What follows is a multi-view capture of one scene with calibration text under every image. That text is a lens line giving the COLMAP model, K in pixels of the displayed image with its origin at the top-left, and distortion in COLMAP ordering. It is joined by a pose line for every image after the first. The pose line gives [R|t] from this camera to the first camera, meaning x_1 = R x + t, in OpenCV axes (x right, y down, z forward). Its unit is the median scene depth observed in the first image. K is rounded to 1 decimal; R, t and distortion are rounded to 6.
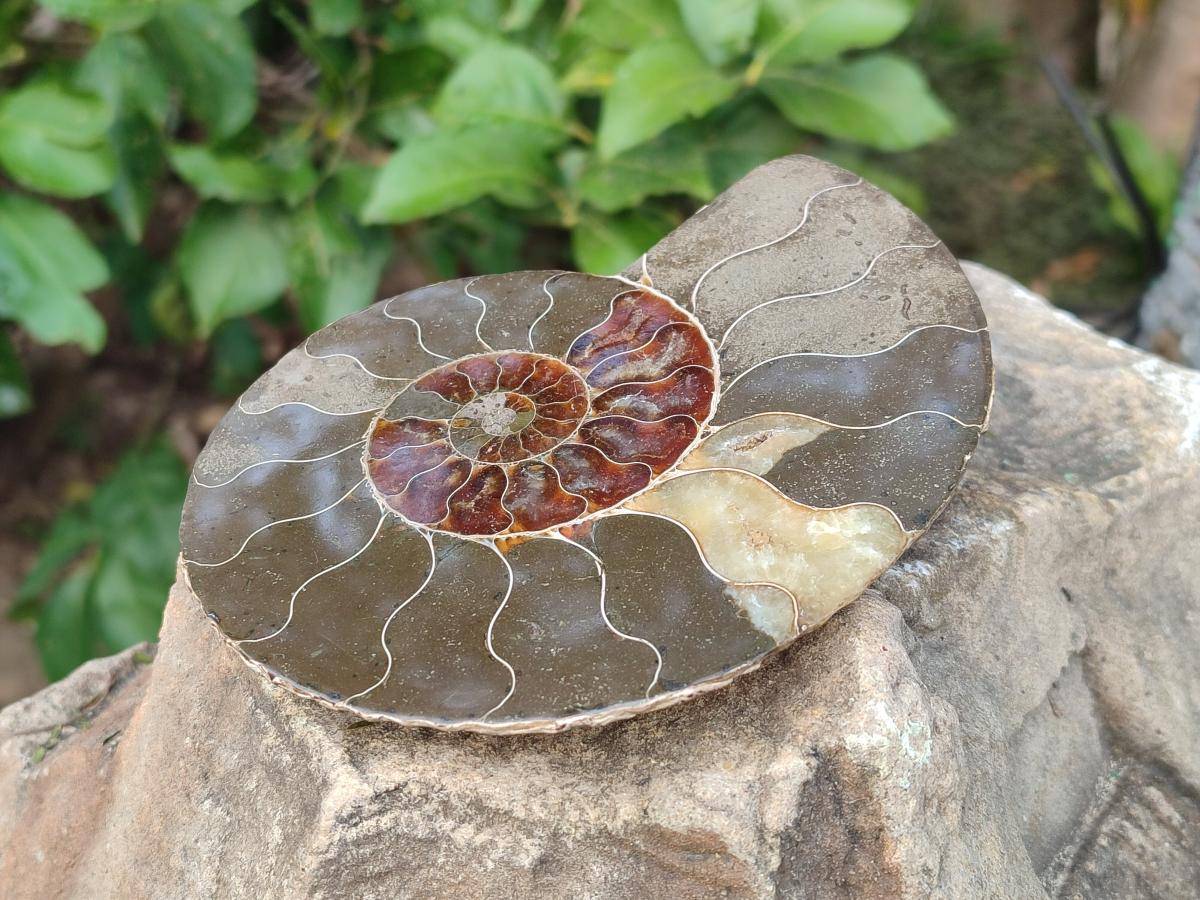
lens RADIAL K [[1754.3, 0, 590.6], [0, 1754.3, 448.9], [0, 0, 1]] dist [0.344368, -2.230198]
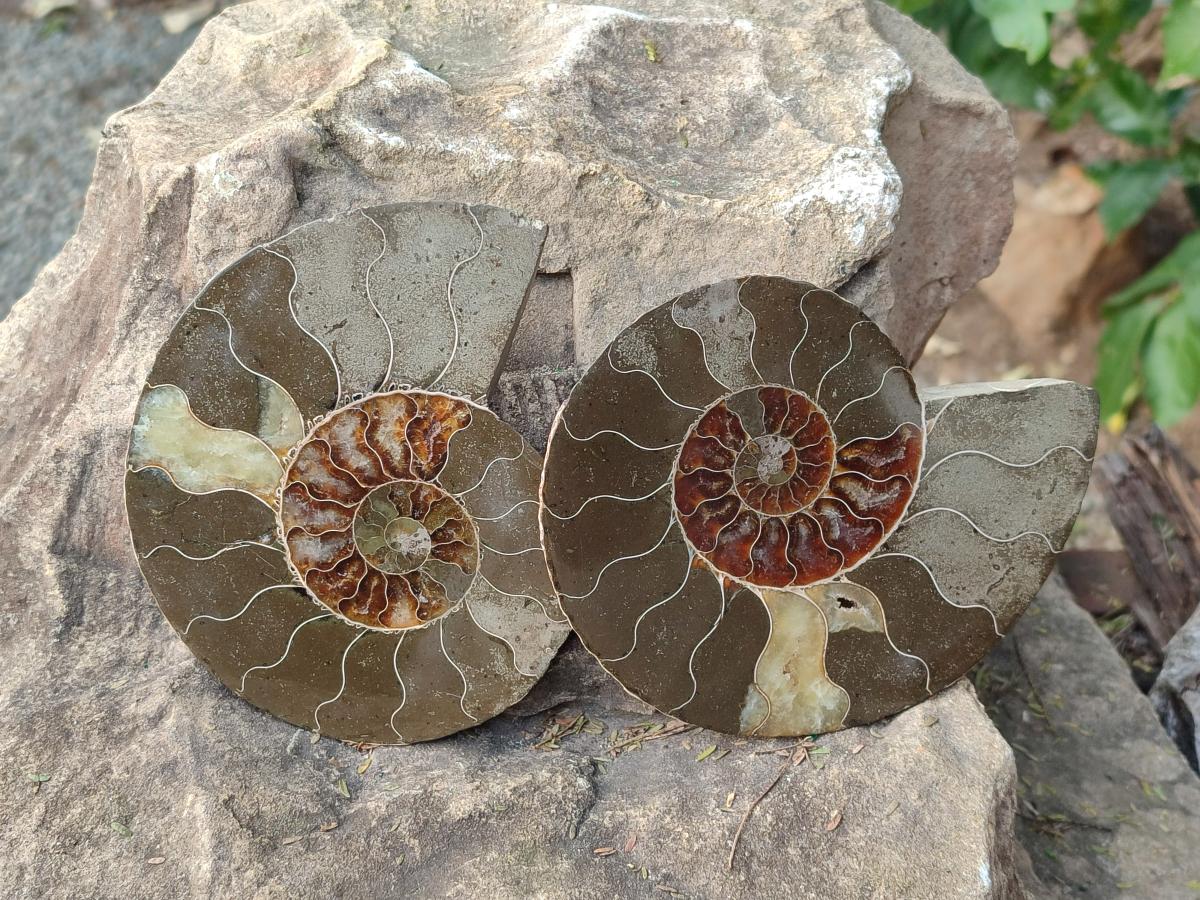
lens RADIAL K [[1754.3, 0, 590.6], [0, 1754.3, 448.9], [0, 0, 1]] dist [0.344368, -2.230198]
pose [[0.669227, 0.575149, 0.470466, -0.864486], [-0.693910, 0.257295, 0.672524, -0.917811], [0.265753, -0.776532, 0.571291, 0.119175]]
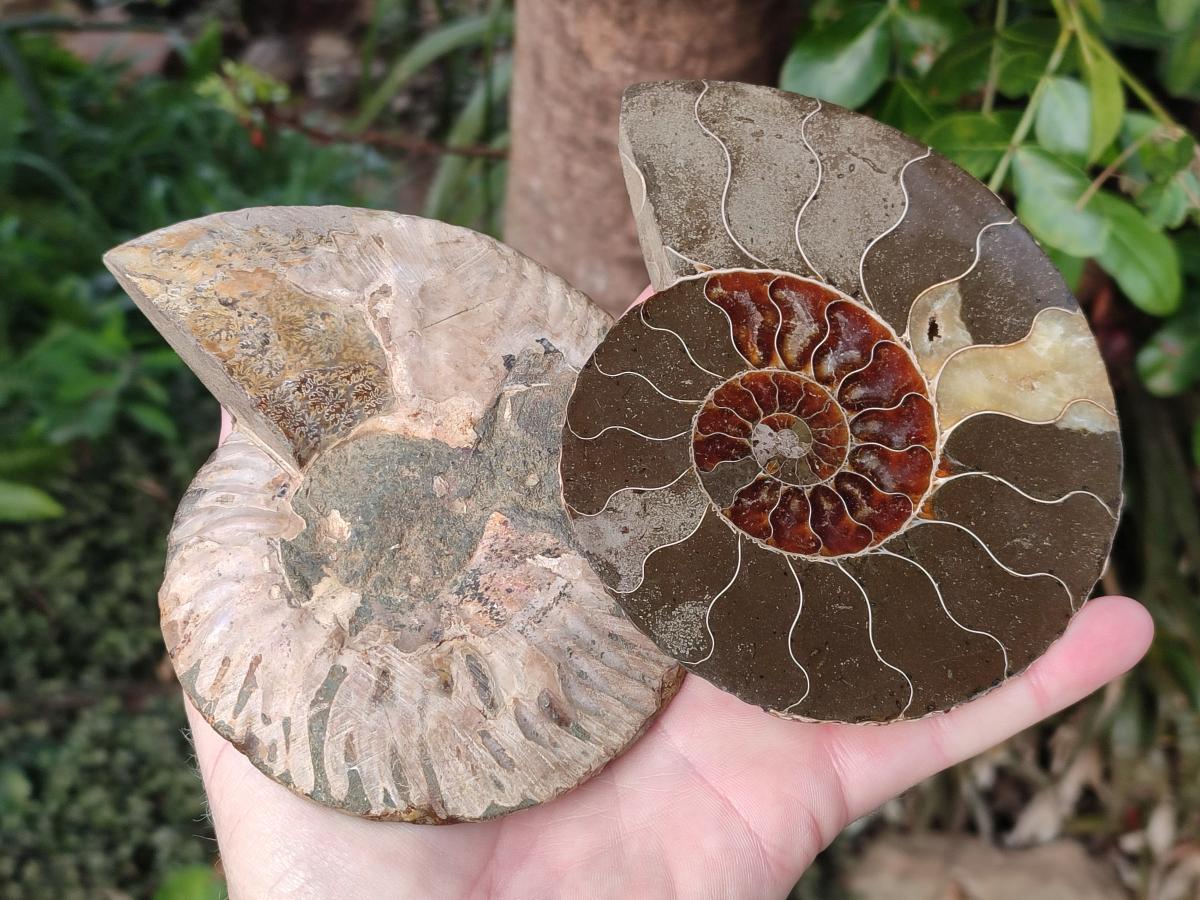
lens RADIAL K [[1754.3, 0, 590.6], [0, 1754.3, 448.9], [0, 0, 1]] dist [0.344368, -2.230198]
pose [[0.468662, -0.674511, 0.570430, -0.805056], [0.385386, 0.737165, 0.555037, -0.734121], [-0.794880, -0.040289, 0.605428, 0.380071]]
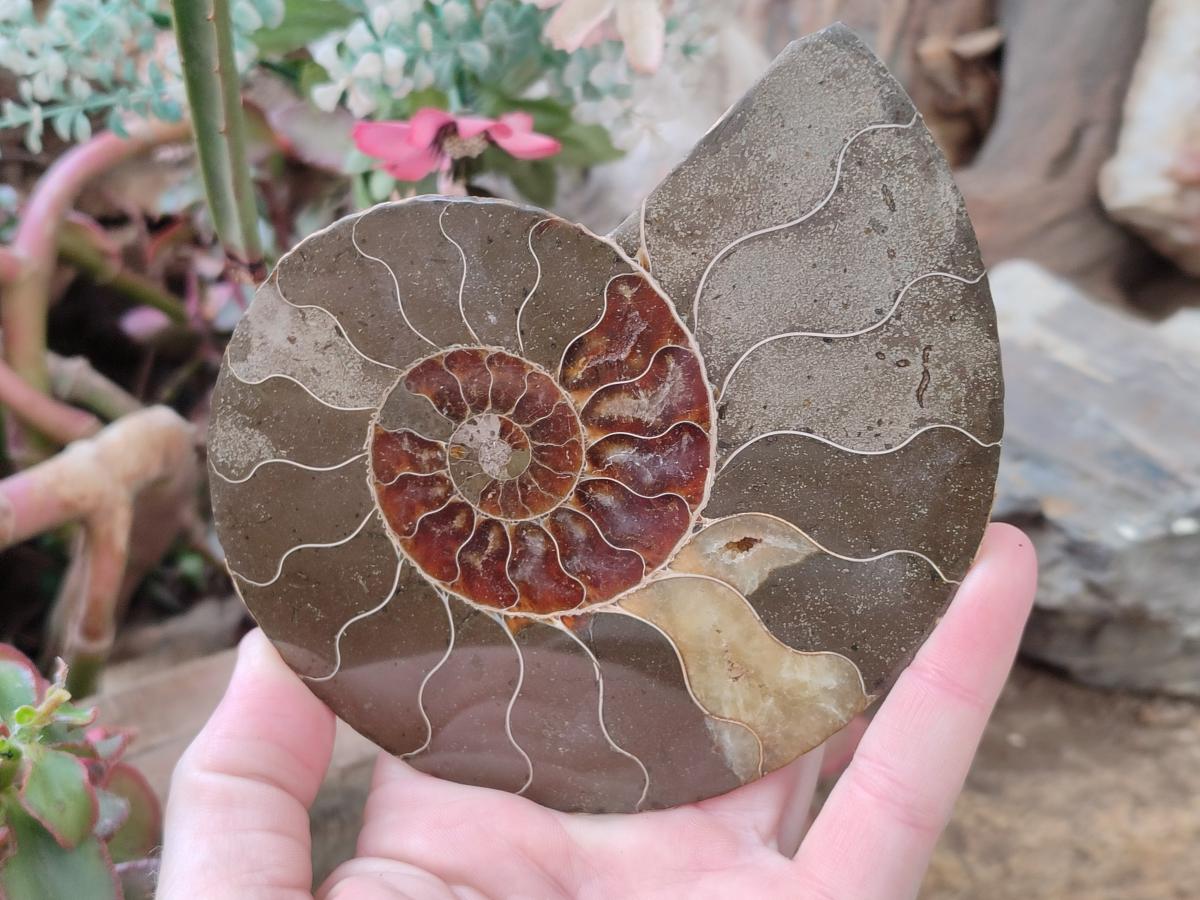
lens RADIAL K [[1754.3, 0, 590.6], [0, 1754.3, 448.9], [0, 0, 1]] dist [0.344368, -2.230198]
pose [[0.996864, 0.006886, -0.078835, 0.080662], [0.070182, 0.383339, 0.920937, -0.936127], [0.036563, -0.923582, 0.381653, 0.625018]]
